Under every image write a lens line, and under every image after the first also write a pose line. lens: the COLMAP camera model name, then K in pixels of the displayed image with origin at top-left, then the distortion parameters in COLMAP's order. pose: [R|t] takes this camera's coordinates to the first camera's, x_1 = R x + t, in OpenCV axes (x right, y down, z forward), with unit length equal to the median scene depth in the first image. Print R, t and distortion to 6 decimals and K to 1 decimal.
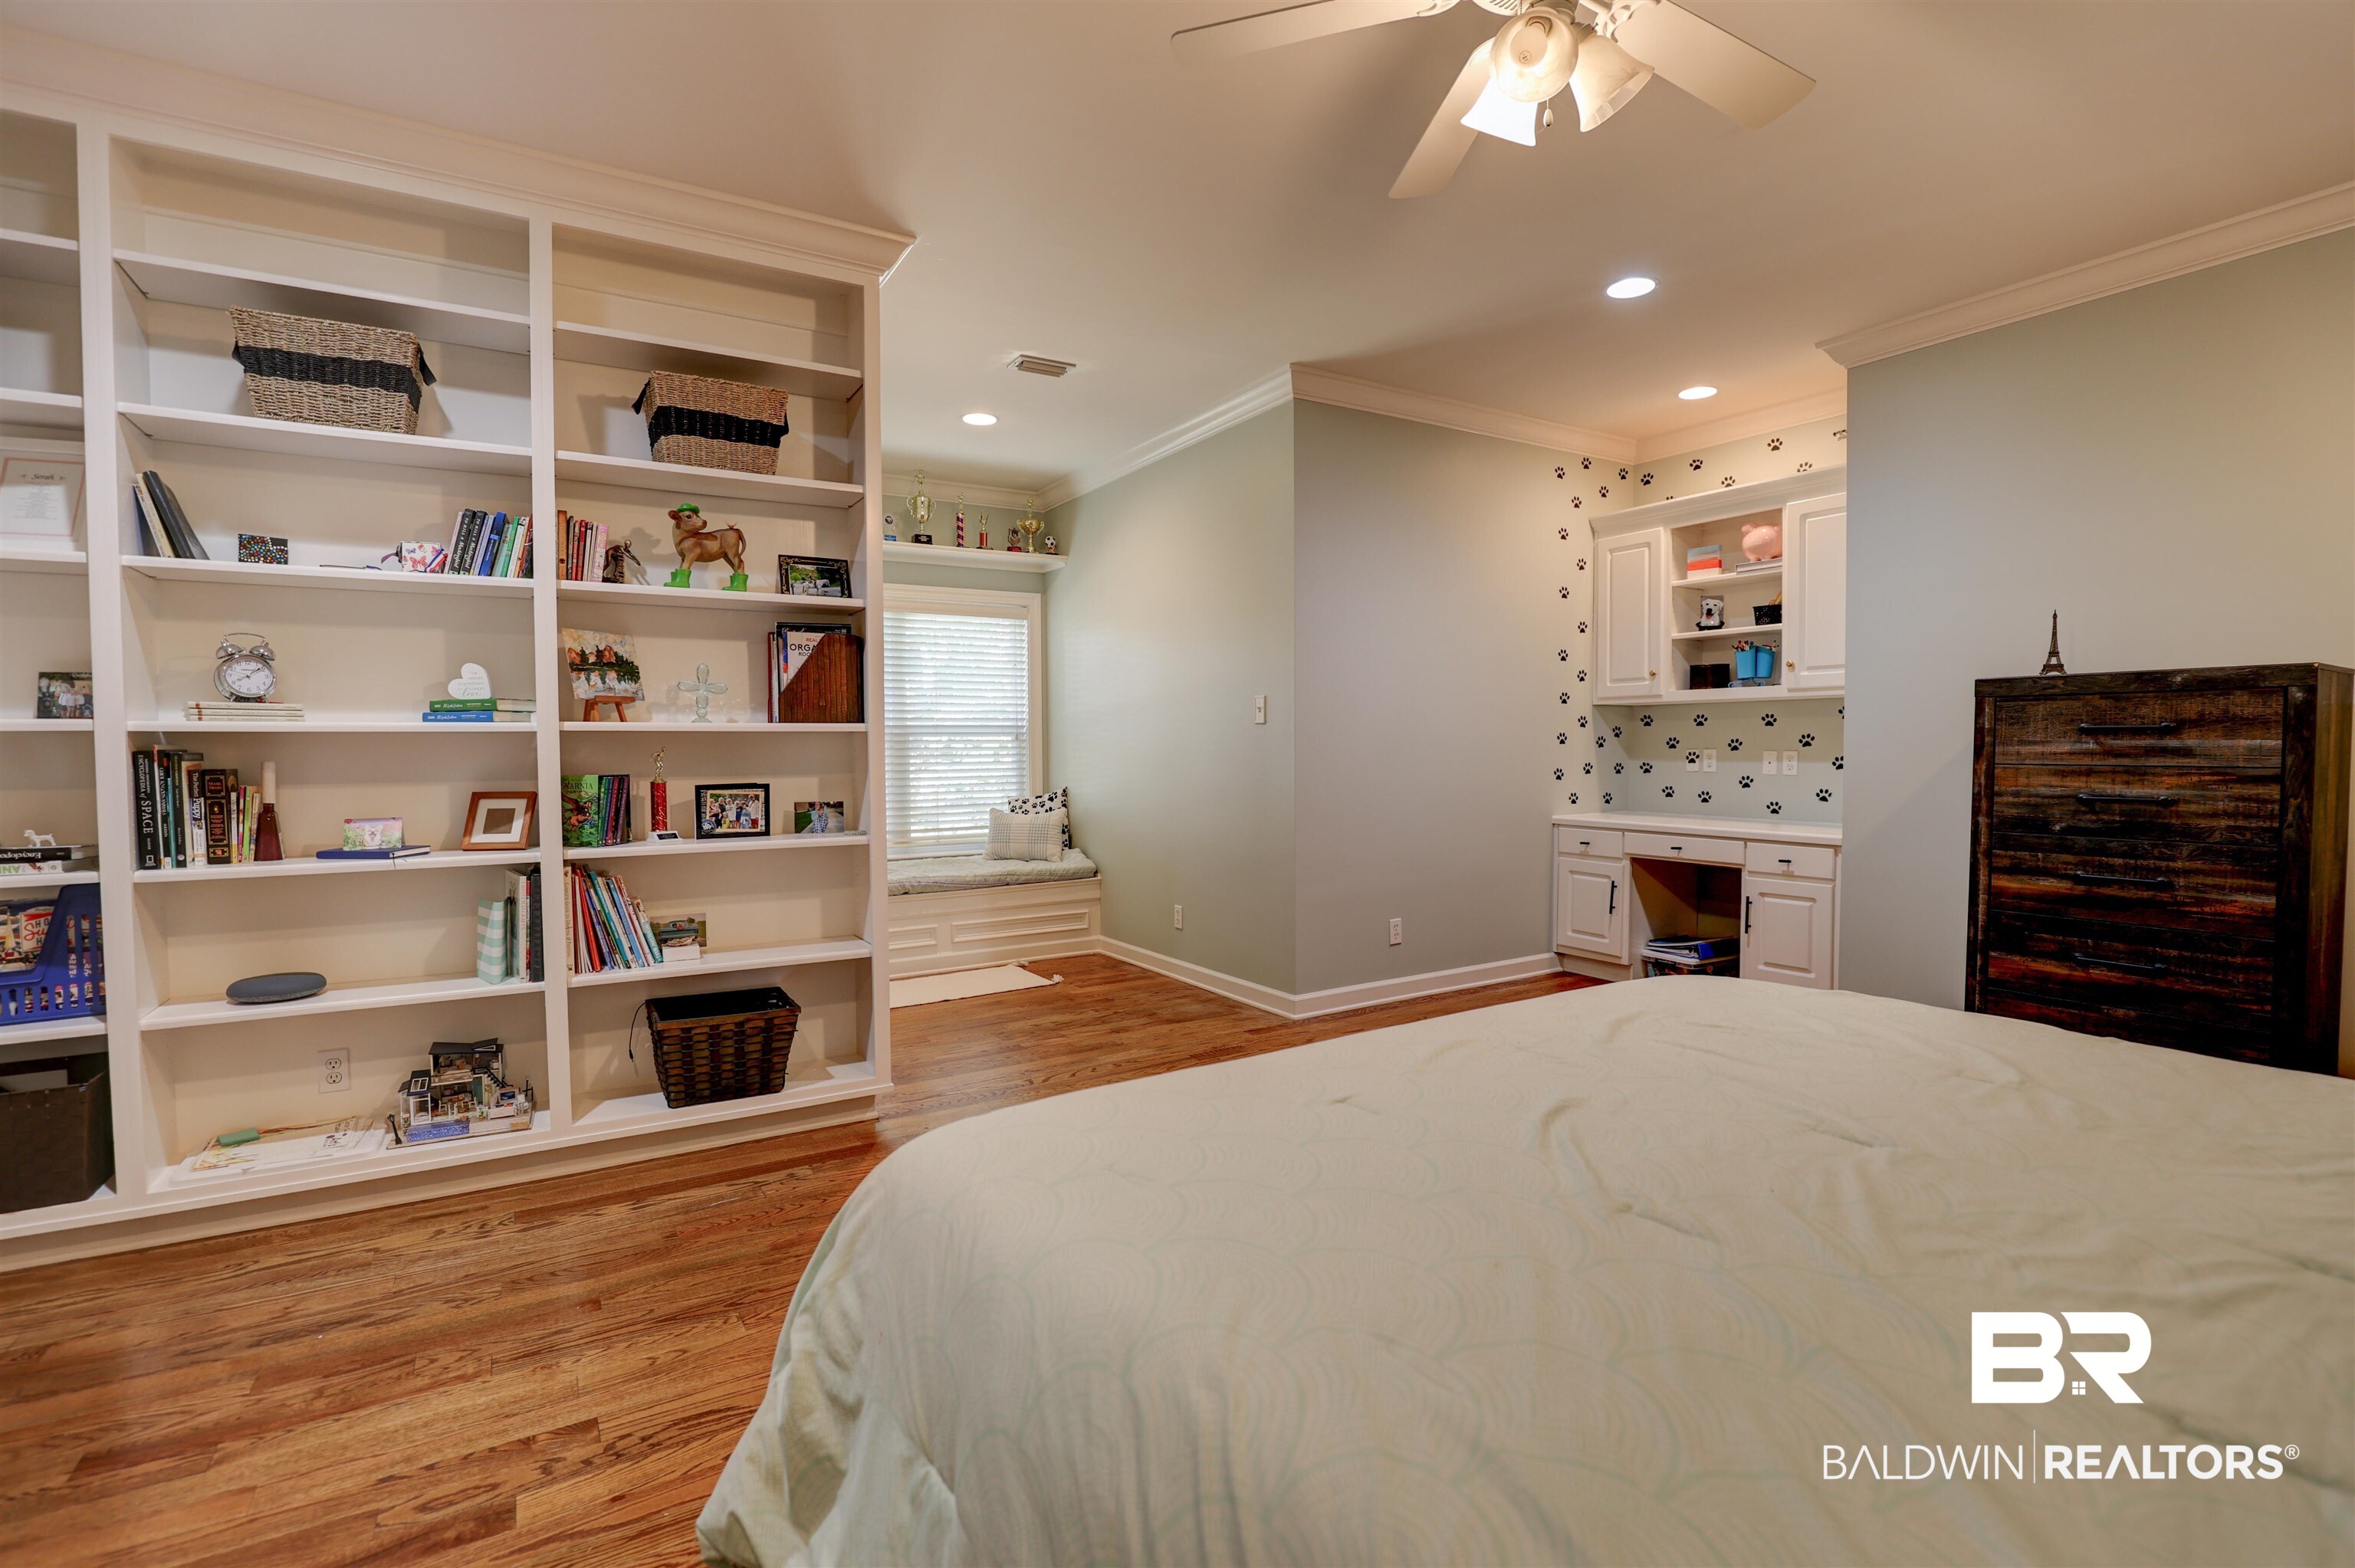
lens RADIAL K [[1079.6, 0, 1187.5], [0, 1079.6, 784.0], [0, 0, 1]] dist [-0.031997, 0.005945]
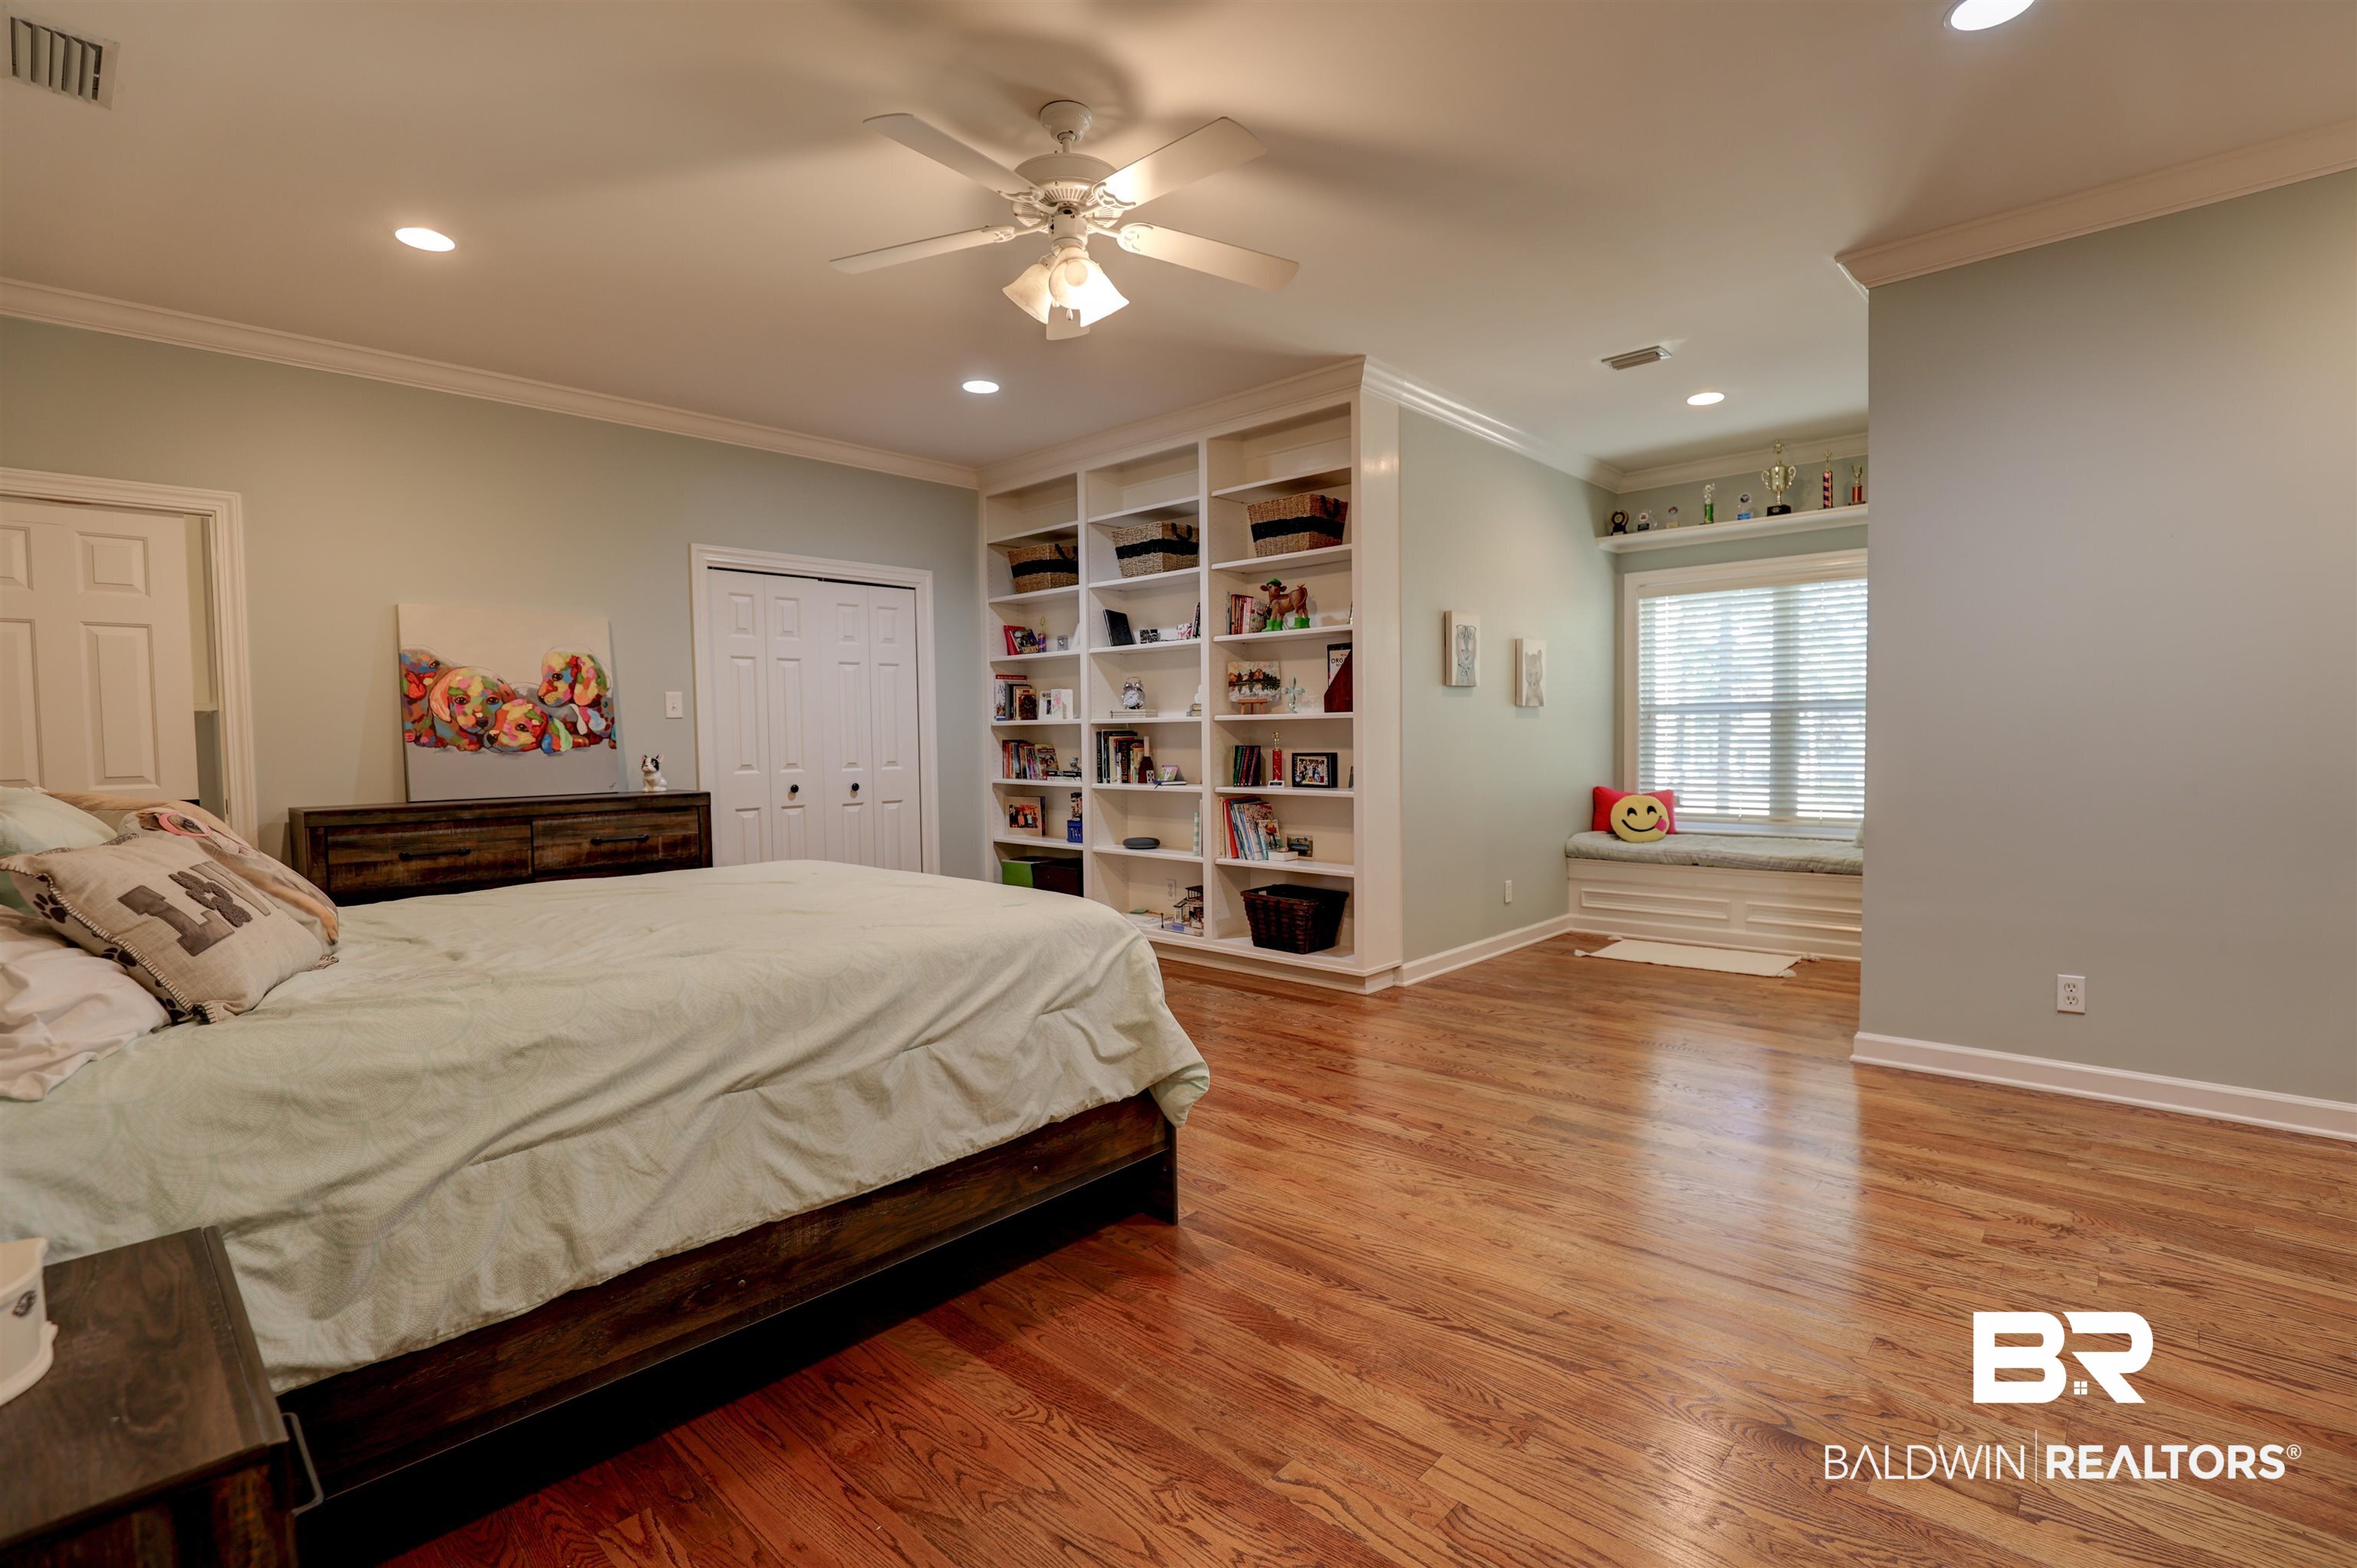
lens RADIAL K [[1080.5, 0, 1185.5], [0, 1080.5, 783.0], [0, 0, 1]] dist [-0.031997, 0.005945]
pose [[0.263293, 0.048708, -0.963486, 1.089748], [-0.021948, 0.998769, 0.044494, -0.023066], [0.964466, 0.009432, 0.264038, 0.444851]]
